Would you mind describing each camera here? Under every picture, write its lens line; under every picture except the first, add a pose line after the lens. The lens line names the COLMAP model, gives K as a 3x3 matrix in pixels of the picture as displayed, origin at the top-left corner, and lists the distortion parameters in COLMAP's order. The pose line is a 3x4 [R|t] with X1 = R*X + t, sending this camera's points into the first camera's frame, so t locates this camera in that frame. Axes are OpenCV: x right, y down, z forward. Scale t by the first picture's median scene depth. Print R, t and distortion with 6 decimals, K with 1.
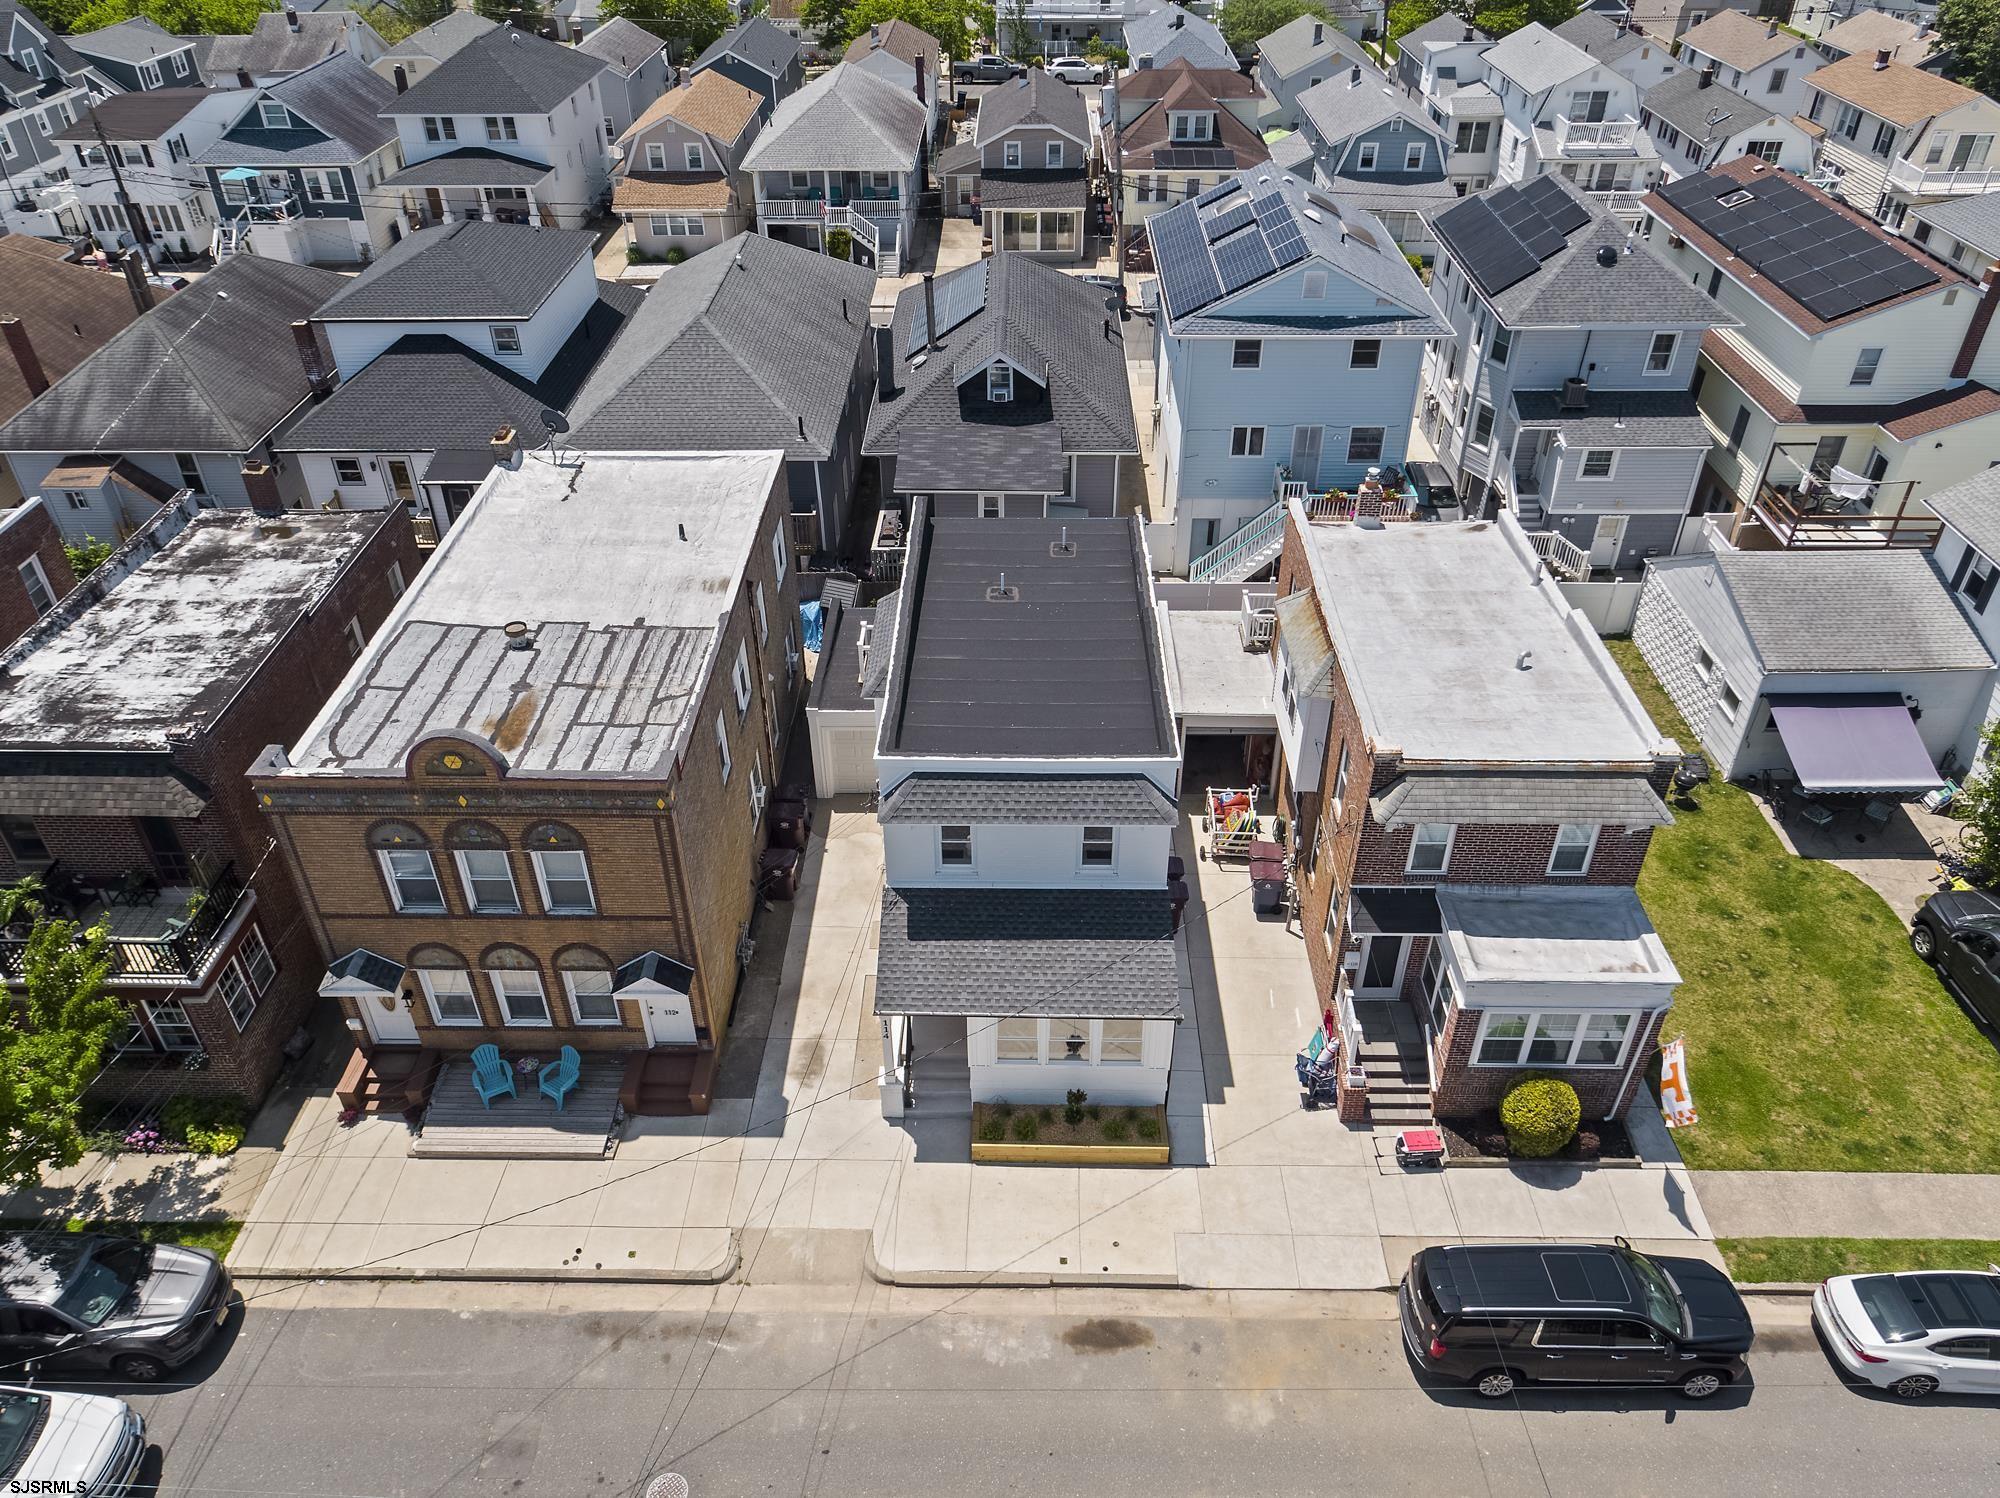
lens RADIAL K [[1430.2, 0, 1003.5], [0, 1430.2, 768.2], [0, 0, 1]] dist [0.011063, -0.003322]
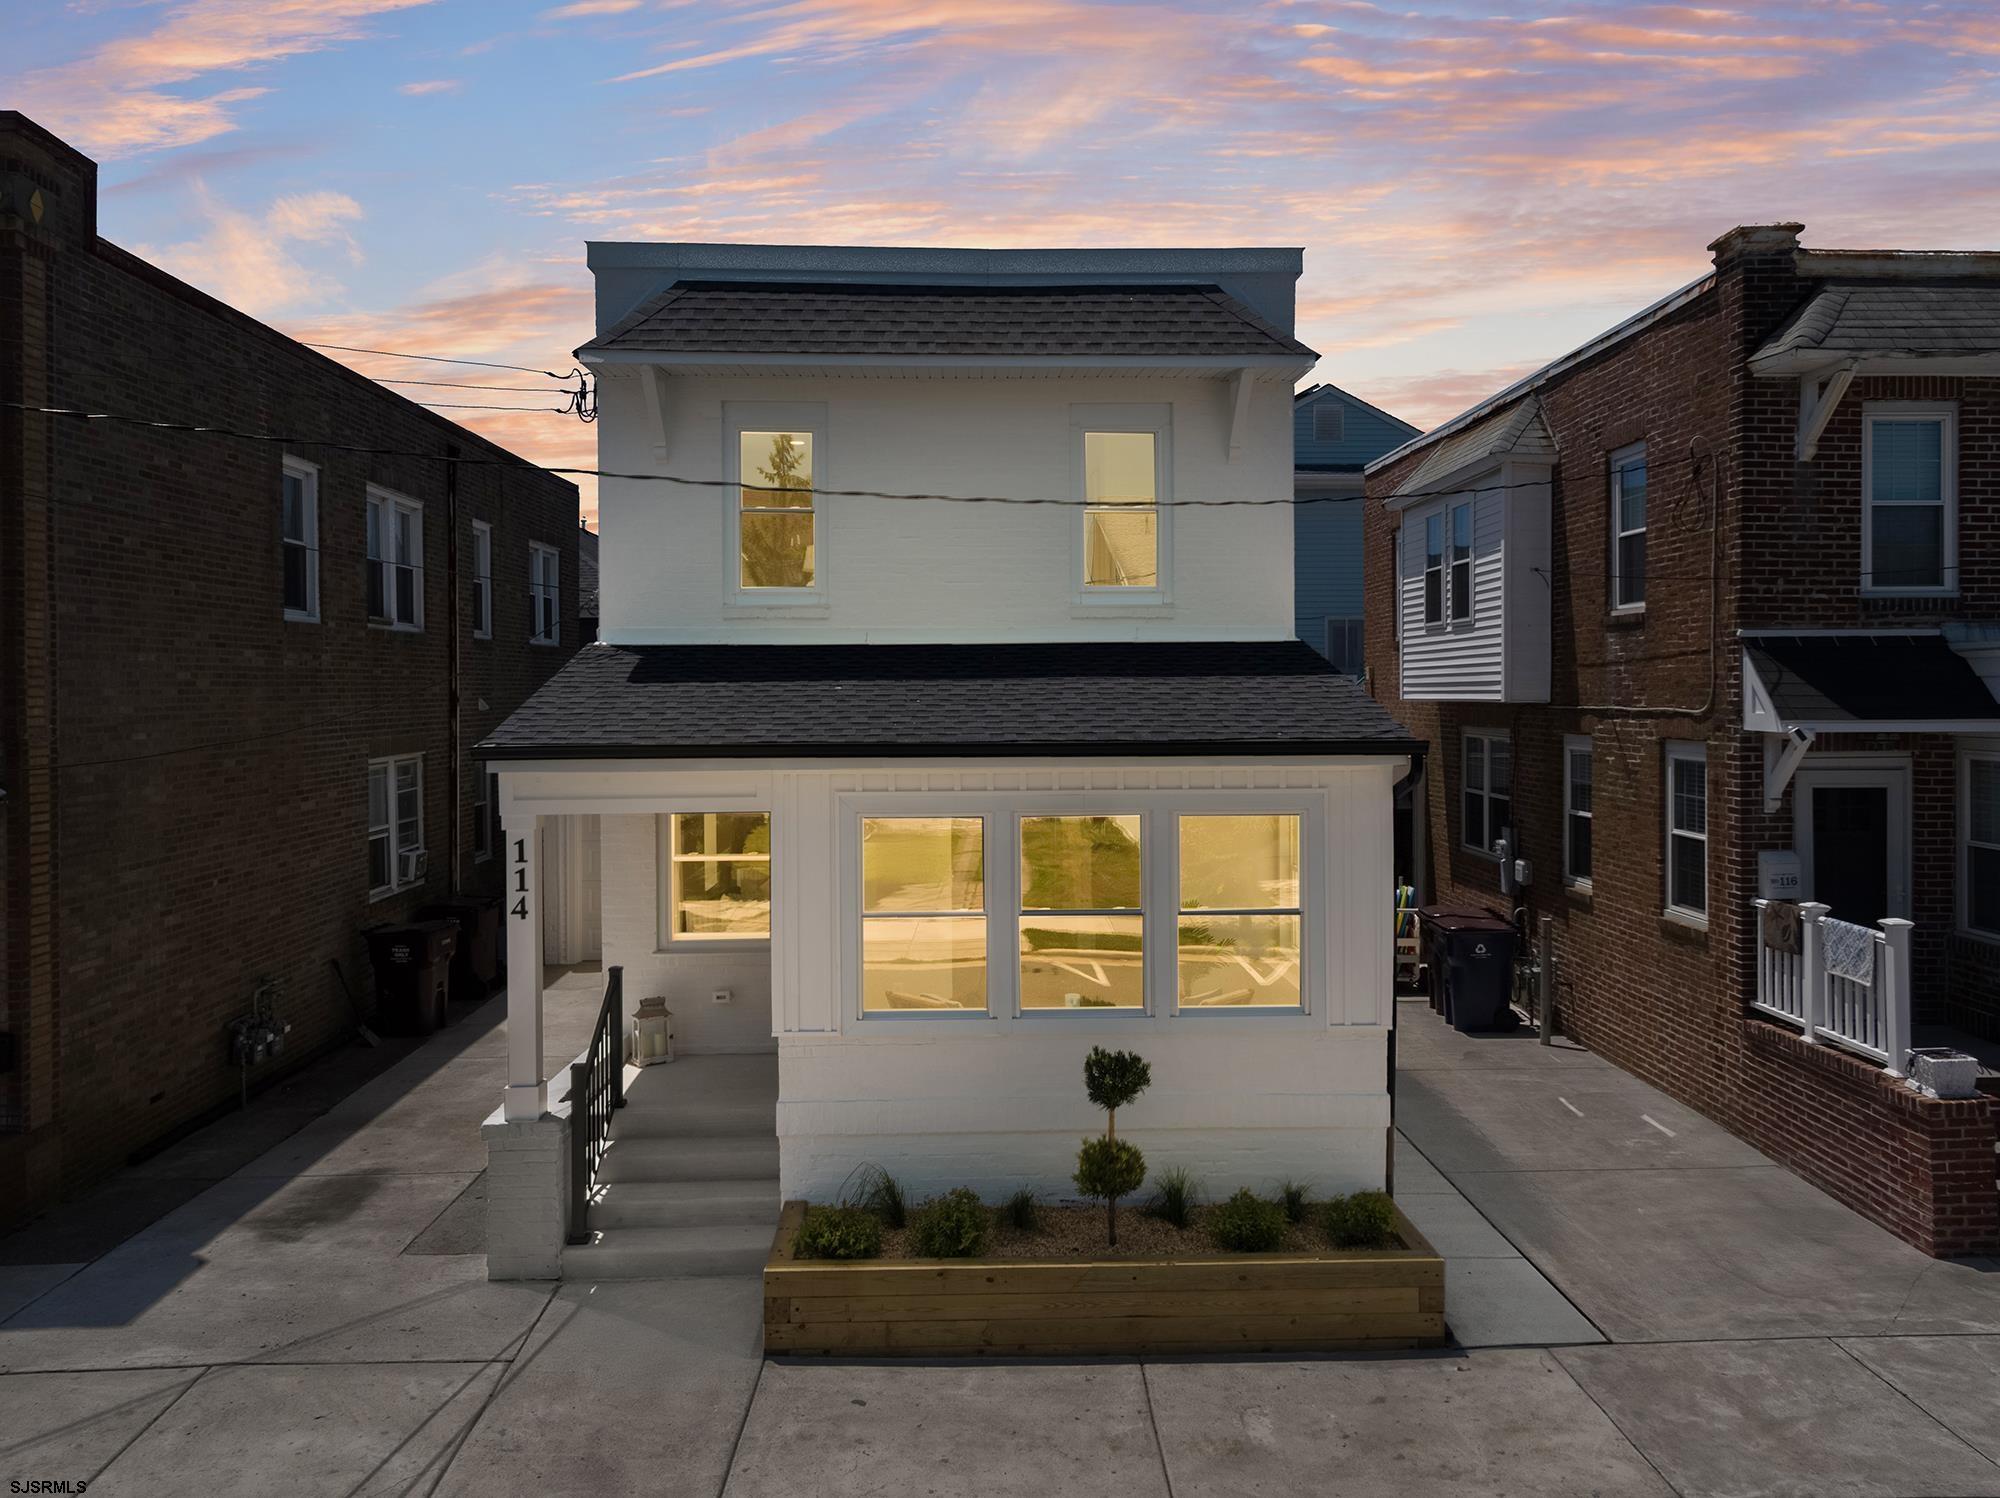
lens RADIAL K [[1430.2, 0, 1003.5], [0, 1430.2, 768.2], [0, 0, 1]] dist [0.011063, -0.003322]
pose [[0.998805, -0.002922, 0.048777, 0.010412], [0.030977, 0.809867, -0.585795, 0.301088], [-0.037791, 0.586606, 0.808990, 0.605127]]
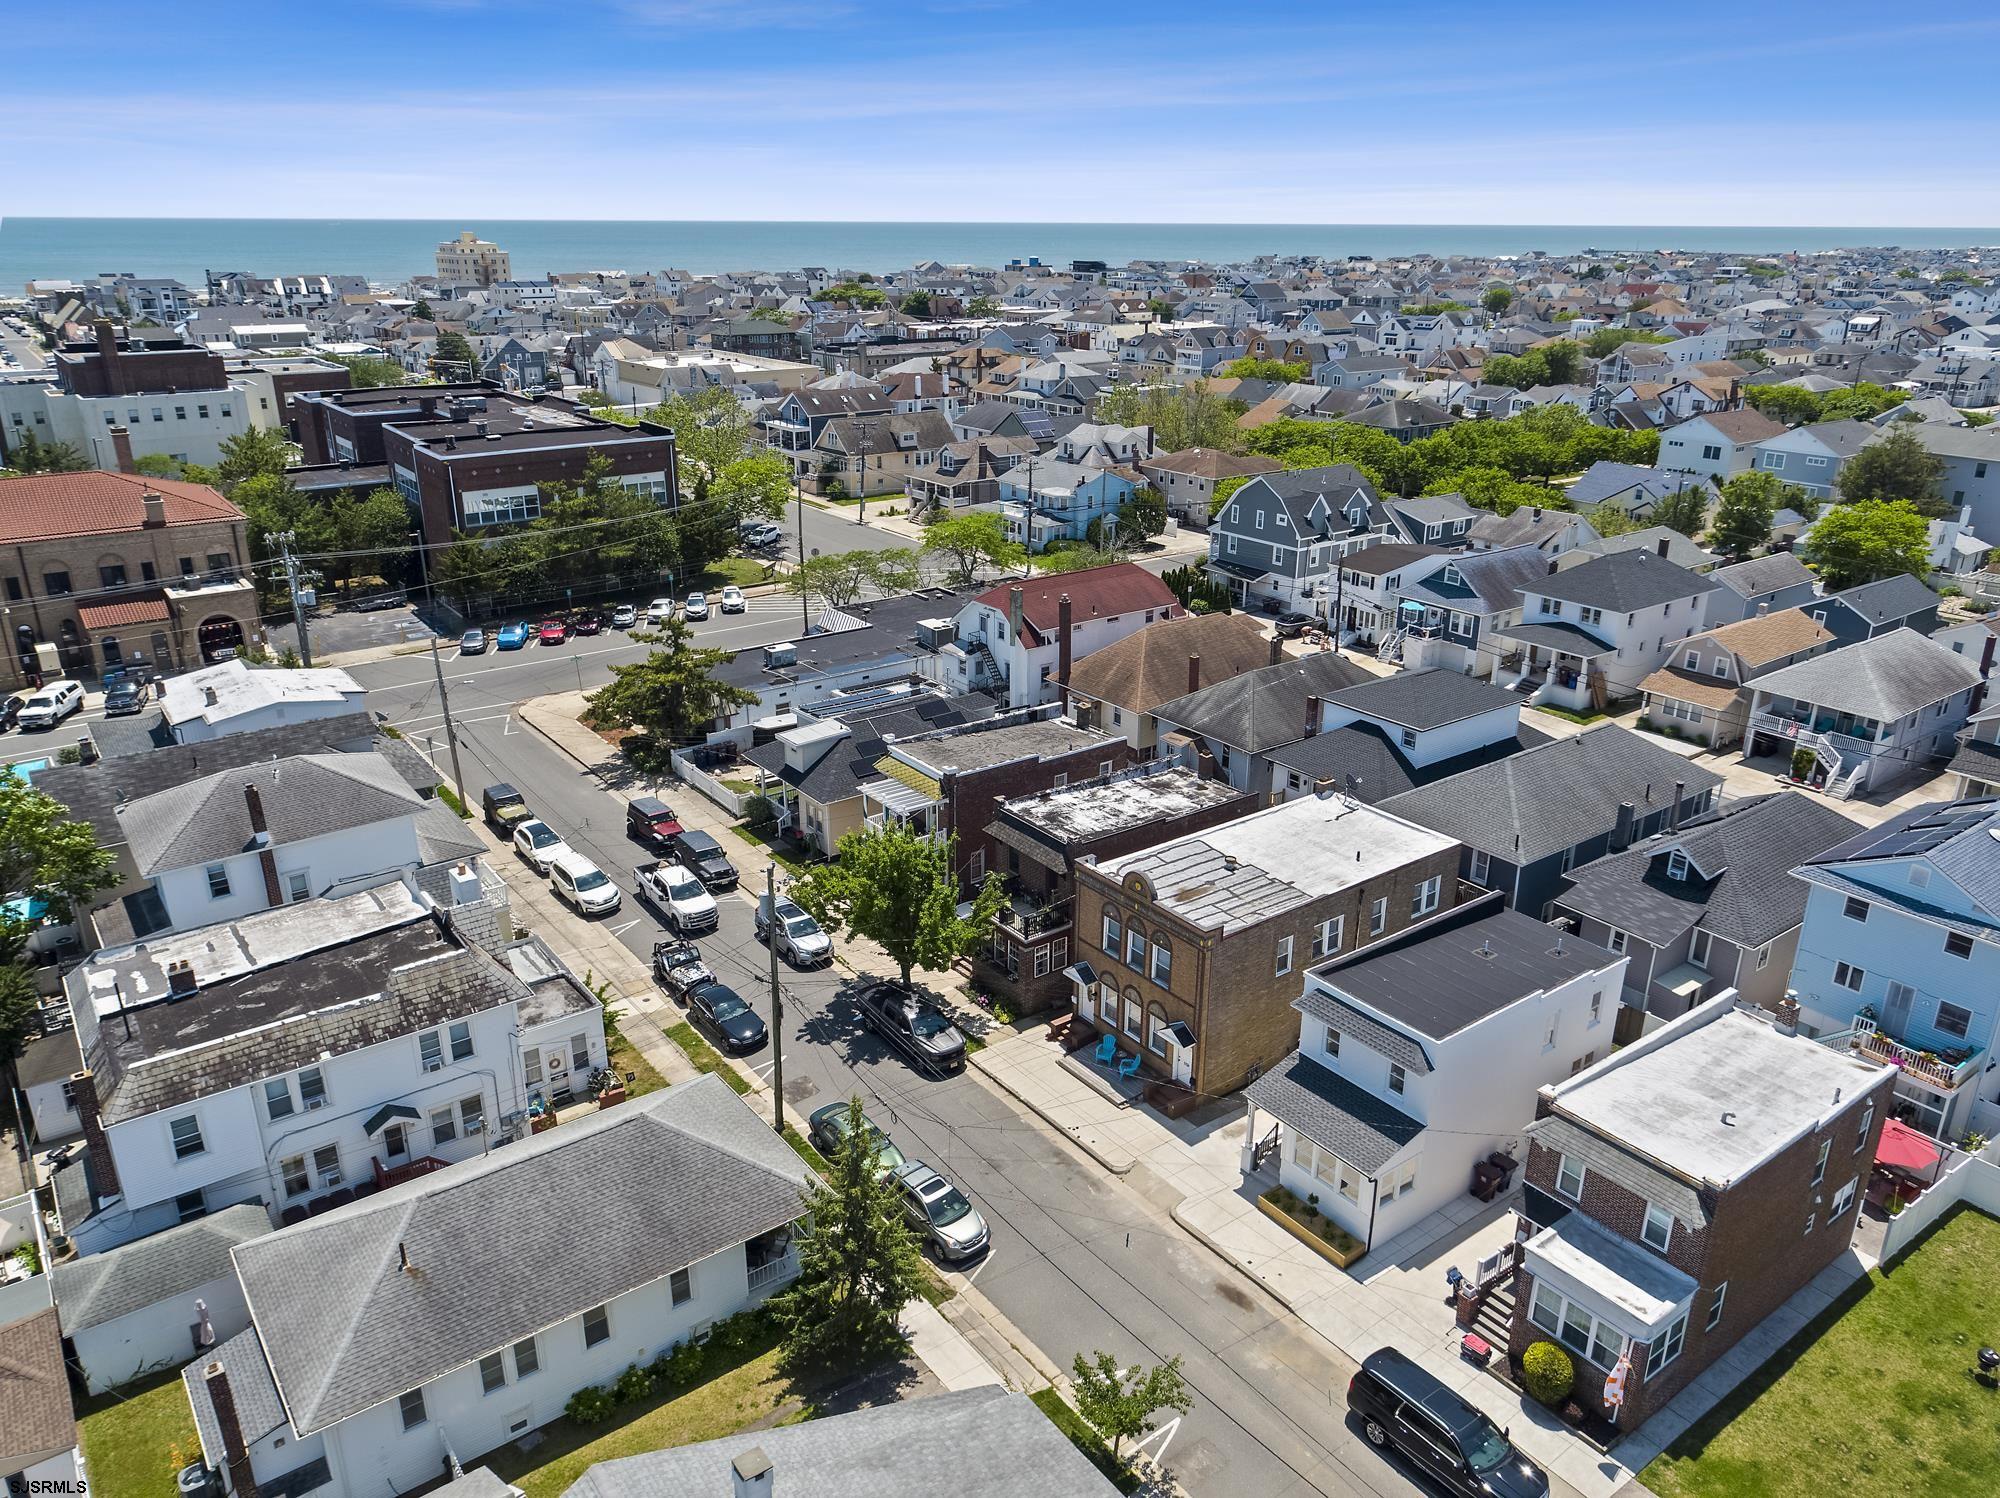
lens RADIAL K [[1430.2, 0, 1003.5], [0, 1430.2, 768.2], [0, 0, 1]] dist [0.011063, -0.003322]
pose [[0.610335, 0.295894, -0.734804, 0.803152], [-0.477488, 0.877575, -0.043220, 0.023155], [0.632057, 0.377239, 0.676901, -0.515253]]
